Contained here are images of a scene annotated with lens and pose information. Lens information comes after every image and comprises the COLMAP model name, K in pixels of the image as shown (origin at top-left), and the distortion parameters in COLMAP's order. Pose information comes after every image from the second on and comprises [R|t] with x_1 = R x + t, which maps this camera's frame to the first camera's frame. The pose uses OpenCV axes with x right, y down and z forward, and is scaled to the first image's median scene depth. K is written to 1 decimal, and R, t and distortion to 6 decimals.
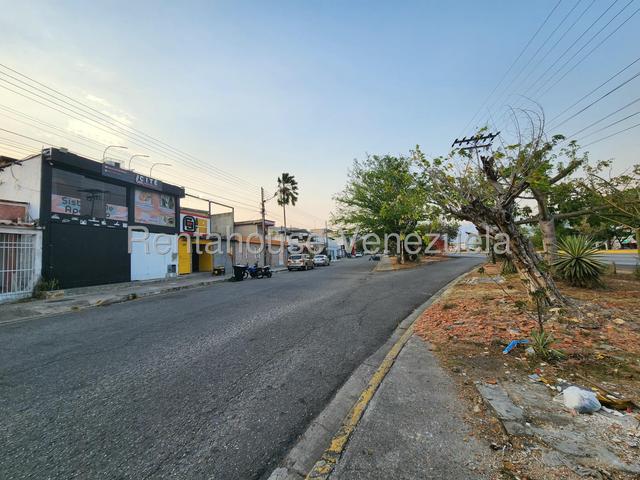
lens RADIAL K [[276.2, 0, 320.6], [0, 276.2, 238.3], [0, 0, 1]] dist [0.002432, 0.000337]
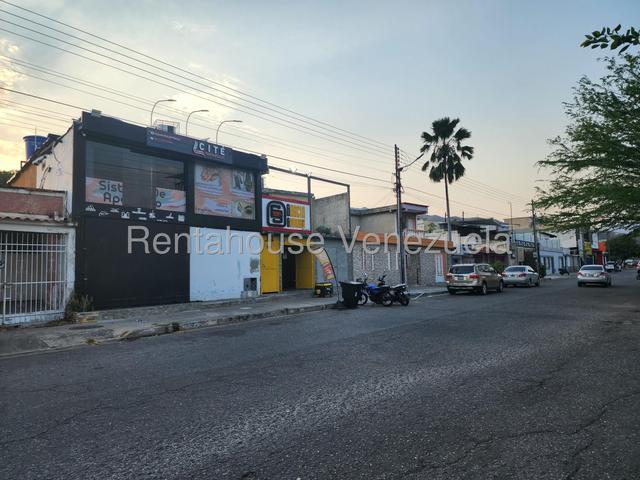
lens RADIAL K [[438.4, 0, 307.3], [0, 438.4, 237.9], [0, 0, 1]] dist [0.060210, -0.006073]
pose [[0.893994, -0.018566, -0.447694, 0.039811], [0.018523, 0.999818, -0.004475, 0.009999], [0.447696, -0.004292, 0.894175, 0.154517]]
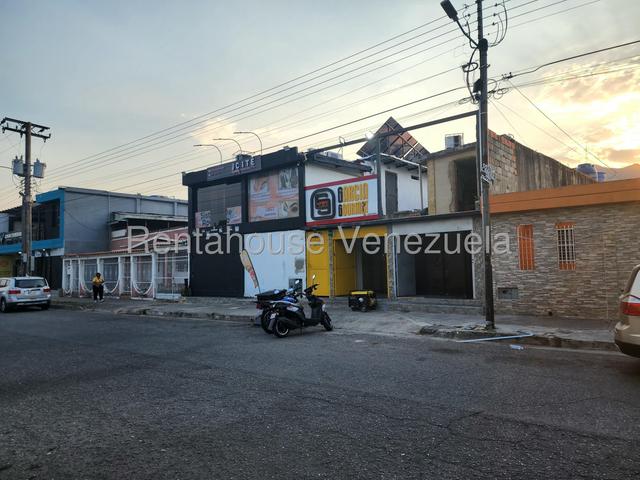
lens RADIAL K [[438.4, 0, 317.9], [0, 438.4, 239.1], [0, 0, 1]] dist [0.060210, -0.006073]
pose [[-0.391040, -0.006392, -0.920352, 0.353489], [0.106352, 0.992963, -0.052083, 0.066918], [0.914208, -0.118248, -0.387608, 1.495882]]
